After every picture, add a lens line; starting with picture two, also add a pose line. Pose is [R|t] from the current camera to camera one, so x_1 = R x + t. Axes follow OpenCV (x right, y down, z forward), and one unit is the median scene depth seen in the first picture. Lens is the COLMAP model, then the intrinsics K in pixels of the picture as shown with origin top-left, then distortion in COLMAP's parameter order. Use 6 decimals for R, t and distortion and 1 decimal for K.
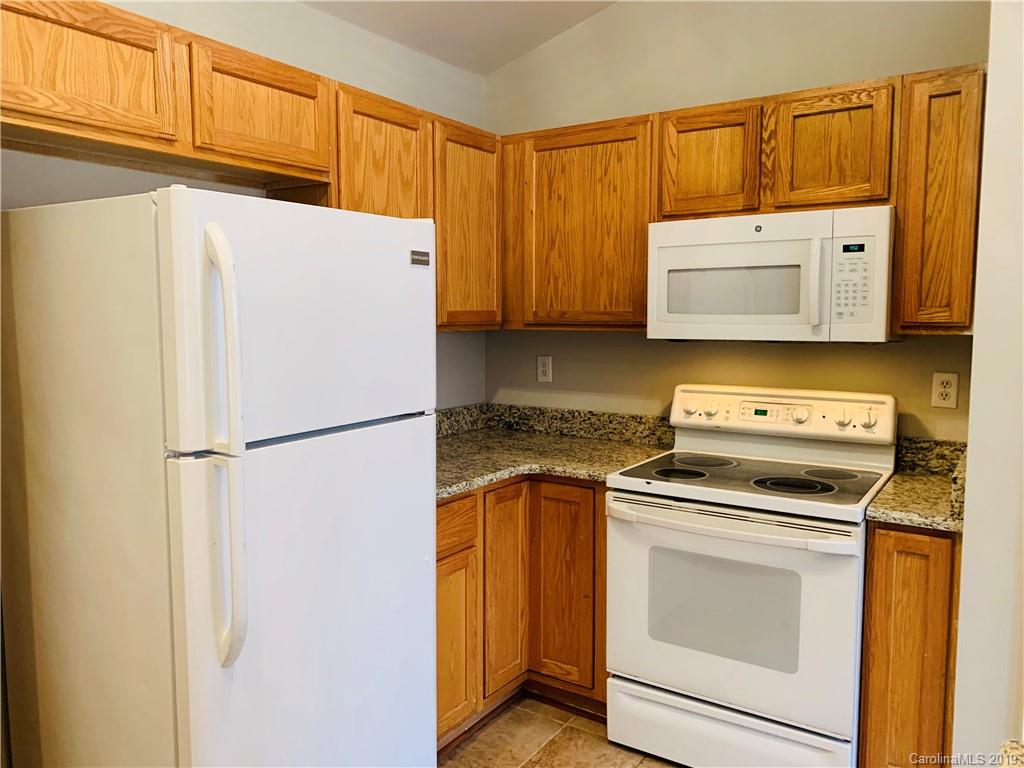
lens RADIAL K [[777.5, 0, 505.5], [0, 777.5, 381.3], [0, 0, 1]] dist [0.040840, -0.041661]
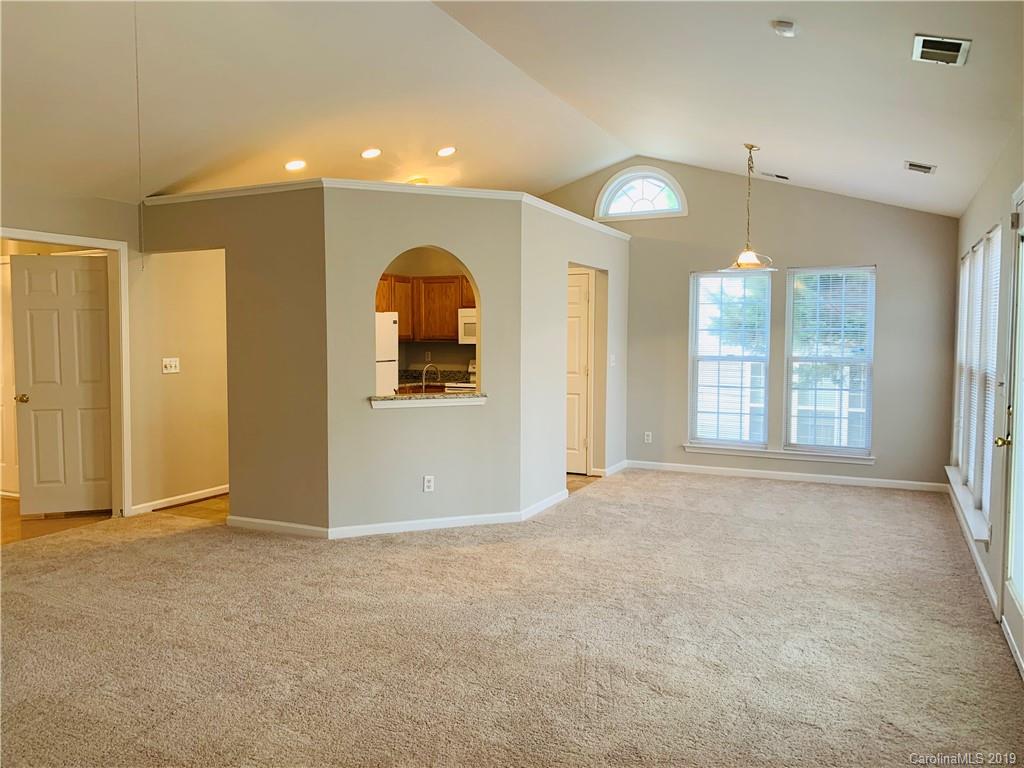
lens RADIAL K [[777.5, 0, 505.9], [0, 777.5, 385.8], [0, 0, 1]] dist [0.040840, -0.041661]
pose [[0.990282, -0.007569, 0.138870, -0.069940], [0.011729, 0.999506, -0.029165, 0.202795], [-0.138580, 0.030511, 0.989881, -2.090577]]
